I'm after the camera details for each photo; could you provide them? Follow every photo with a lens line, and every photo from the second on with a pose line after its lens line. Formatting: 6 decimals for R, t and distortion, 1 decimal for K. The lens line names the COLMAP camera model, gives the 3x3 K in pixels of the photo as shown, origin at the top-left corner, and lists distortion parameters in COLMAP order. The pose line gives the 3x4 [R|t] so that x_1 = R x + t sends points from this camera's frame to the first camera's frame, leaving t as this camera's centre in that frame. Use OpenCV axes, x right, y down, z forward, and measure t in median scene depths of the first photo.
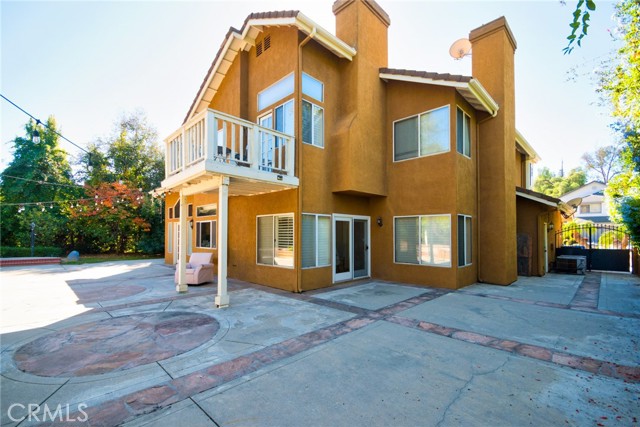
lens RADIAL K [[293.9, 0, 320.9], [0, 293.9, 224.2], [0, 0, 1]] dist [0.015636, -0.013937]
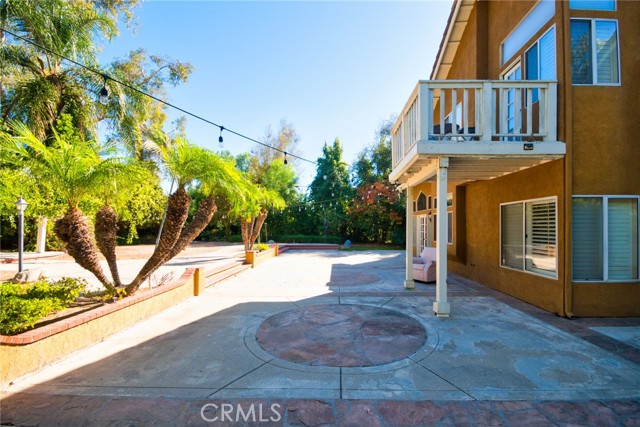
lens RADIAL K [[293.9, 0, 320.9], [0, 293.9, 224.2], [0, 0, 1]] dist [0.015636, -0.013937]
pose [[0.680721, -0.005204, -0.732524, 0.035157], [0.023600, 0.999612, 0.014829, 0.002769], [0.732162, -0.027382, 0.680579, 0.159421]]
